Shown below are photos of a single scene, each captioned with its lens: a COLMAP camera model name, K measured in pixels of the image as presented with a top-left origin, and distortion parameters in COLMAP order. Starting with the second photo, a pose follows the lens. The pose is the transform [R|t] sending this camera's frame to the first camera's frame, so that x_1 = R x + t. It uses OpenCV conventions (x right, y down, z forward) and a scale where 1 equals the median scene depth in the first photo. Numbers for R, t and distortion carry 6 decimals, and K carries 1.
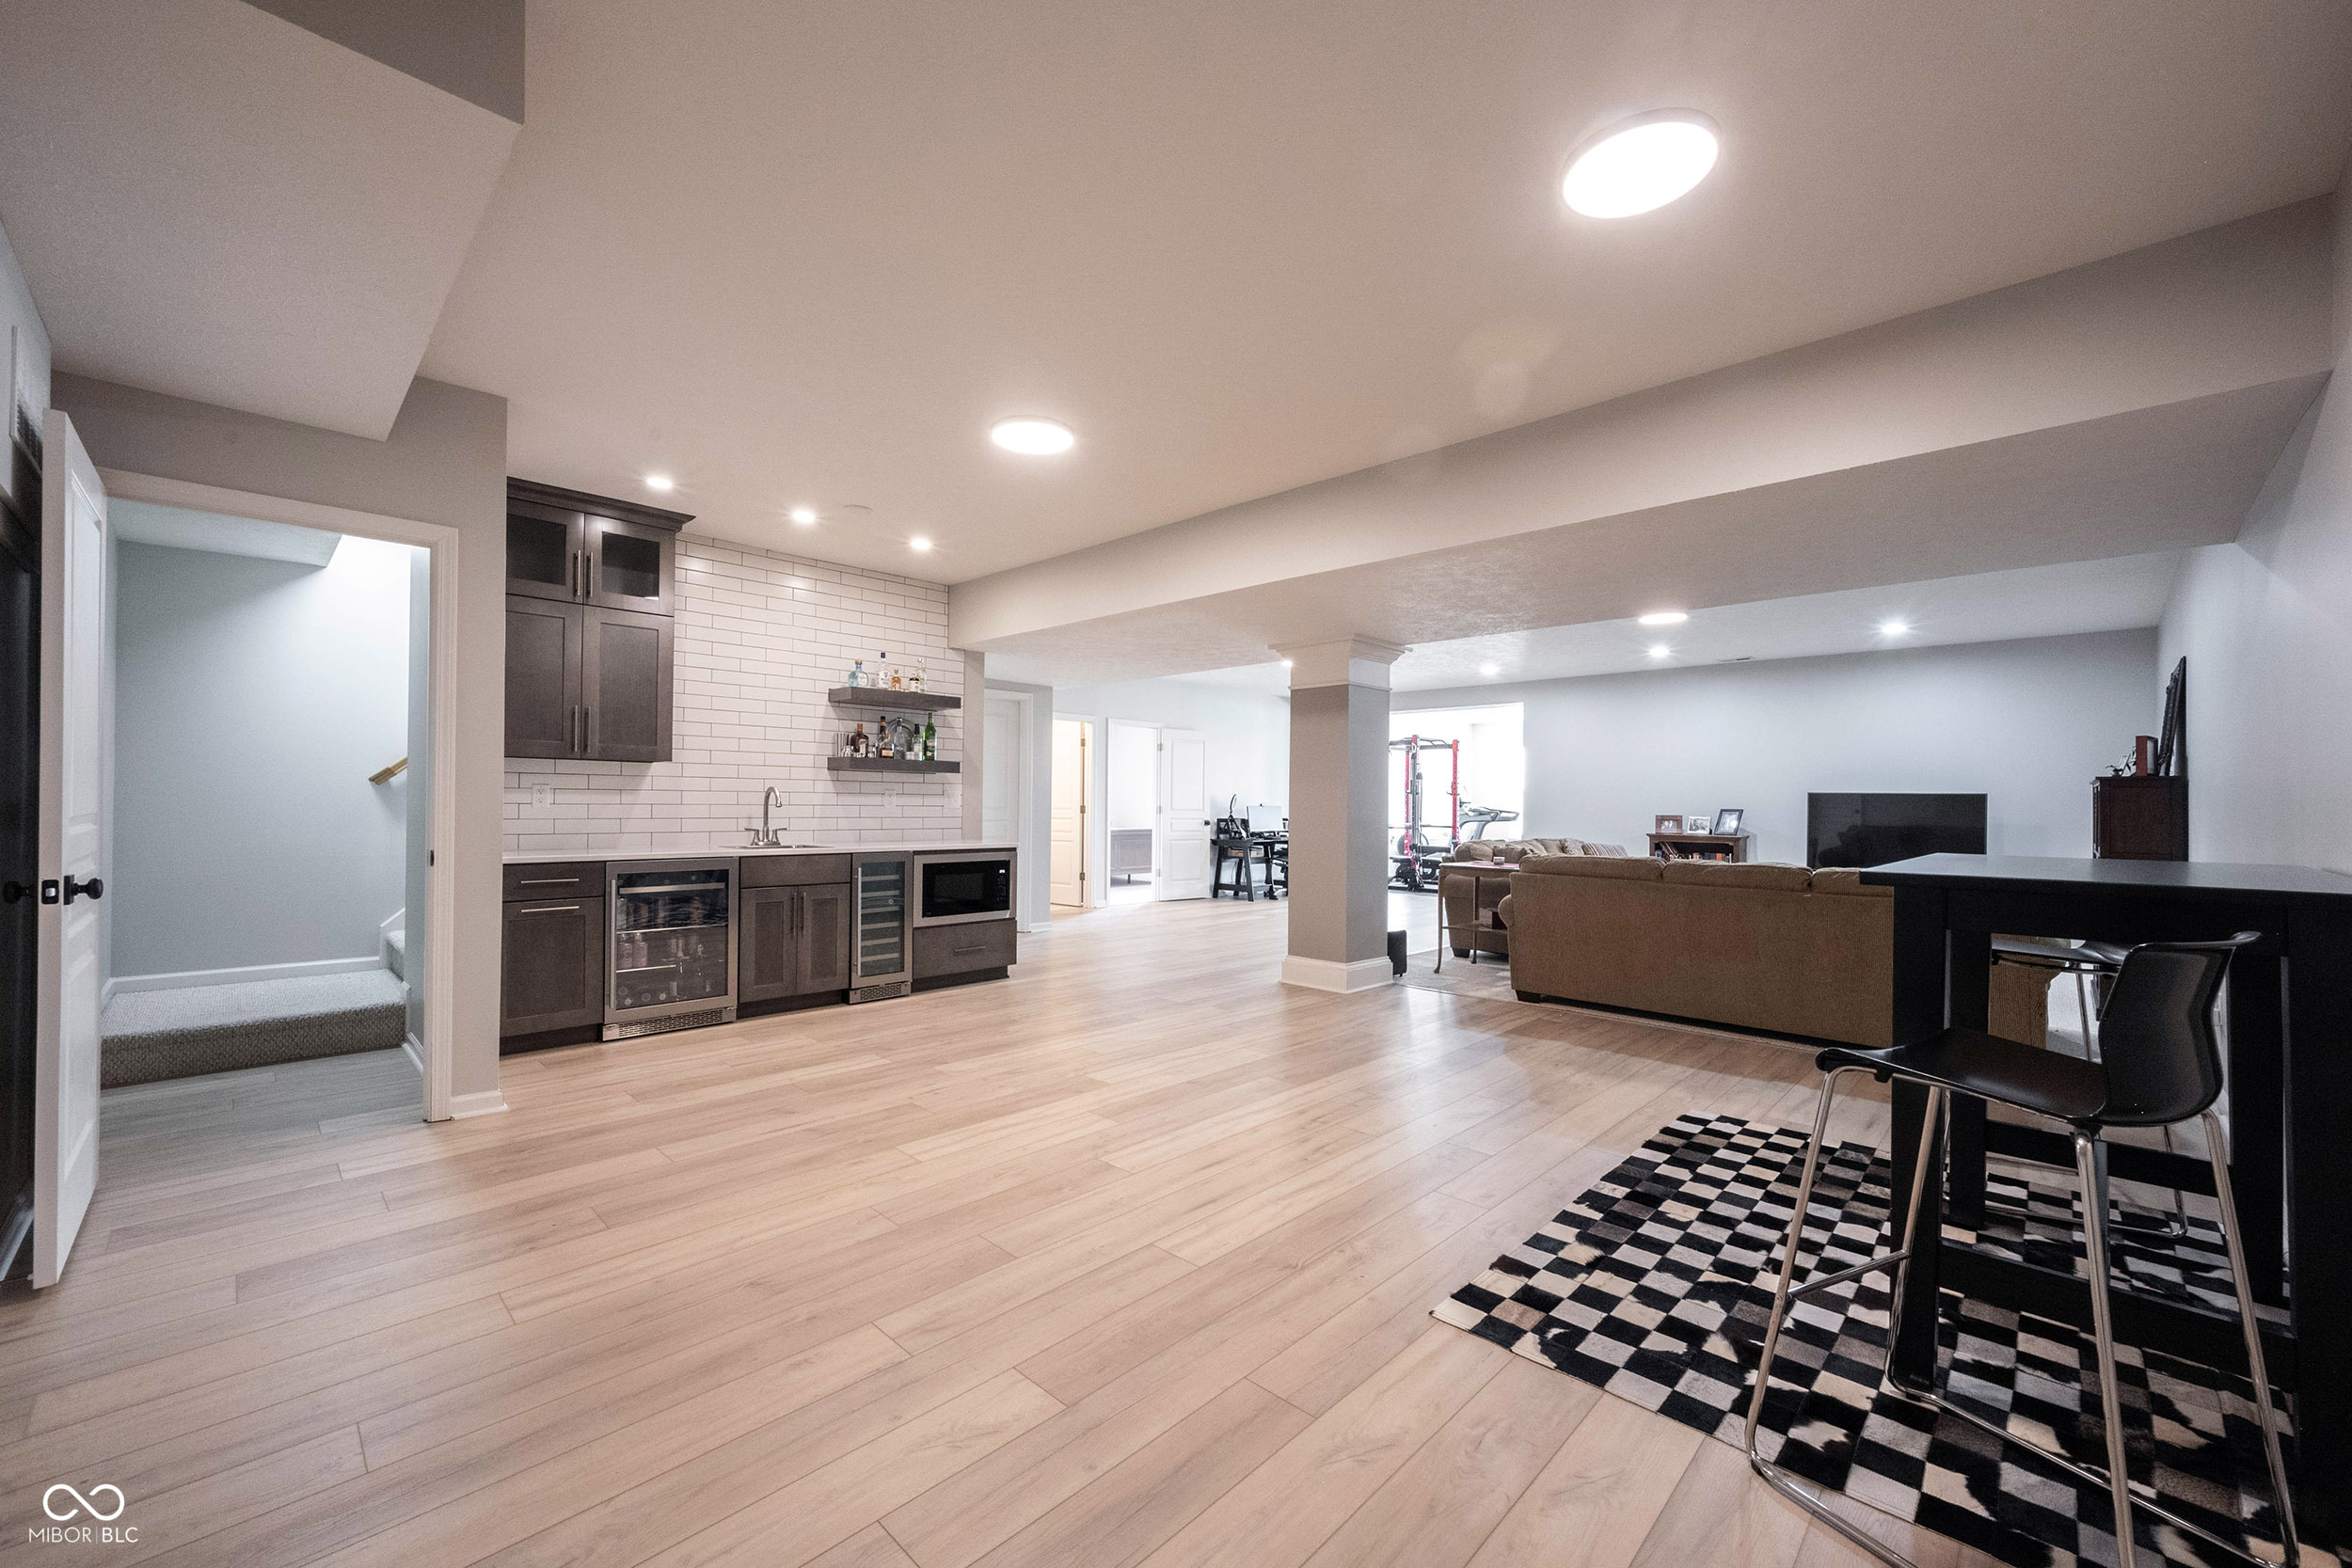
lens RADIAL K [[924.4, 0, 1172.1], [0, 924.4, 784.0], [0, 0, 1]] dist [-0.001564, -0.000260]
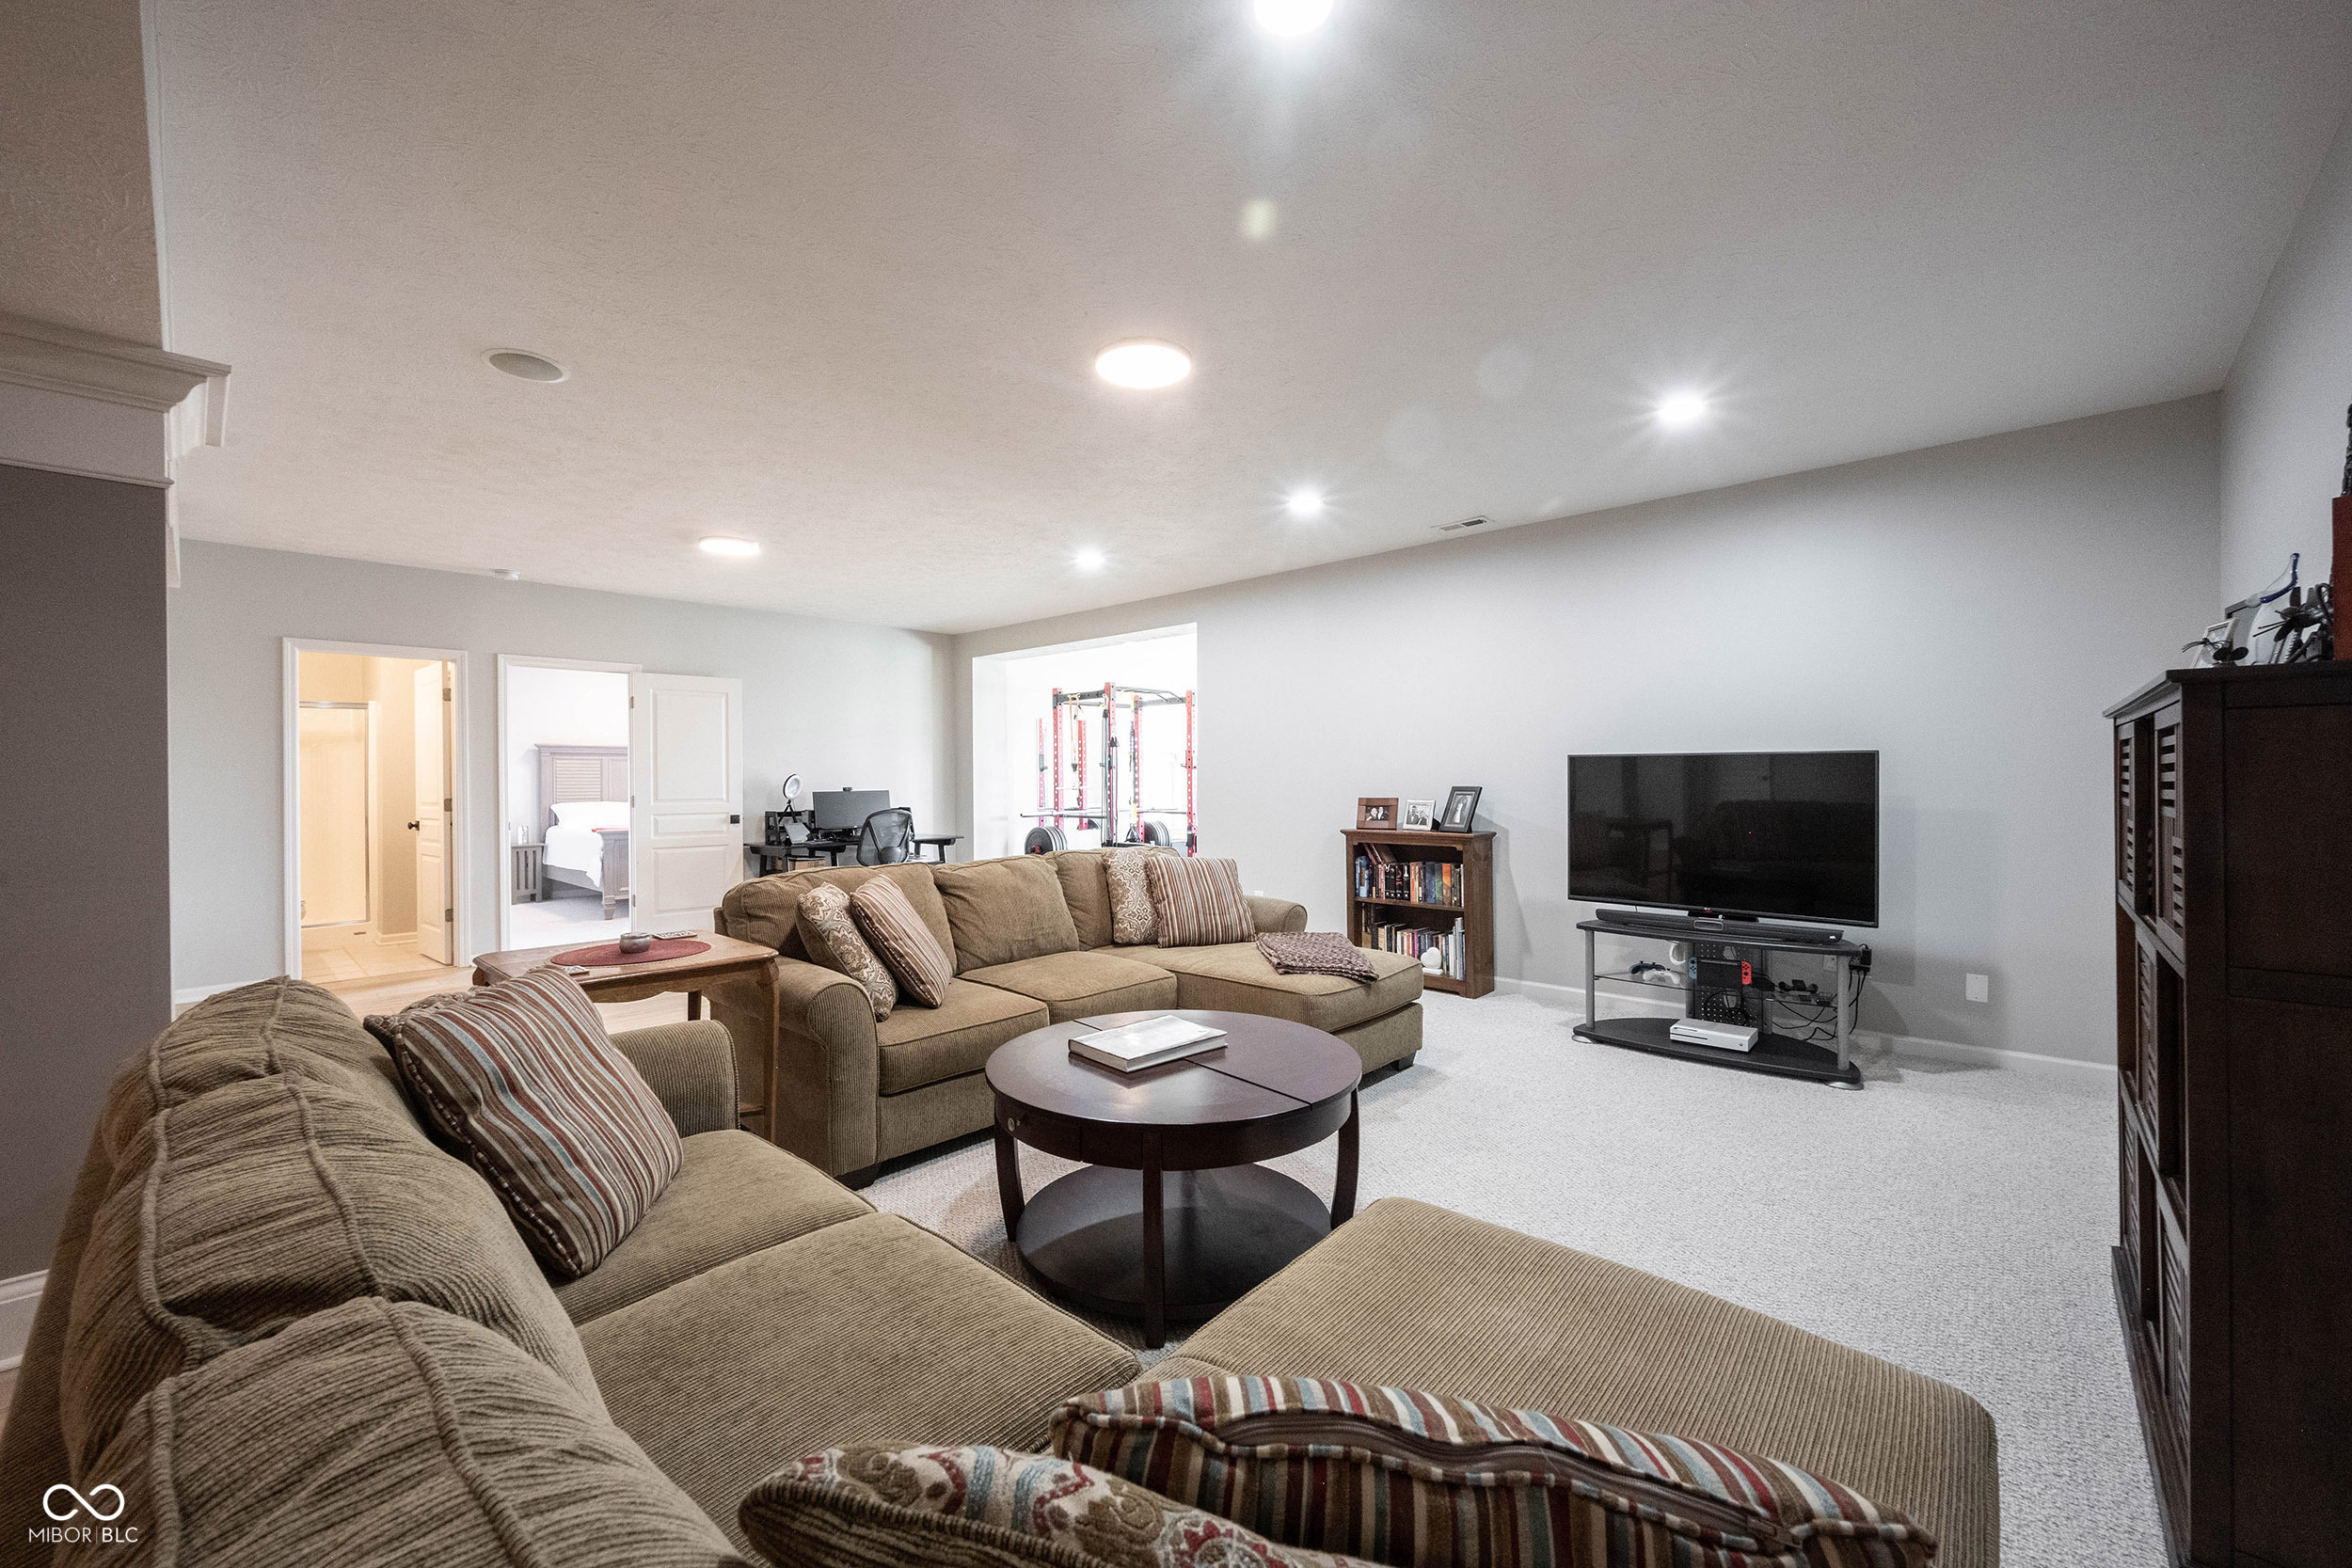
lens RADIAL K [[924.4, 0, 1172.1], [0, 924.4, 784.0], [0, 0, 1]] dist [-0.001564, -0.000260]
pose [[0.999651, -0.017482, 0.019817, 1.090113], [0.016993, 0.999554, 0.024555, 0.021644], [-0.020238, -0.024210, 0.999502, 1.134476]]
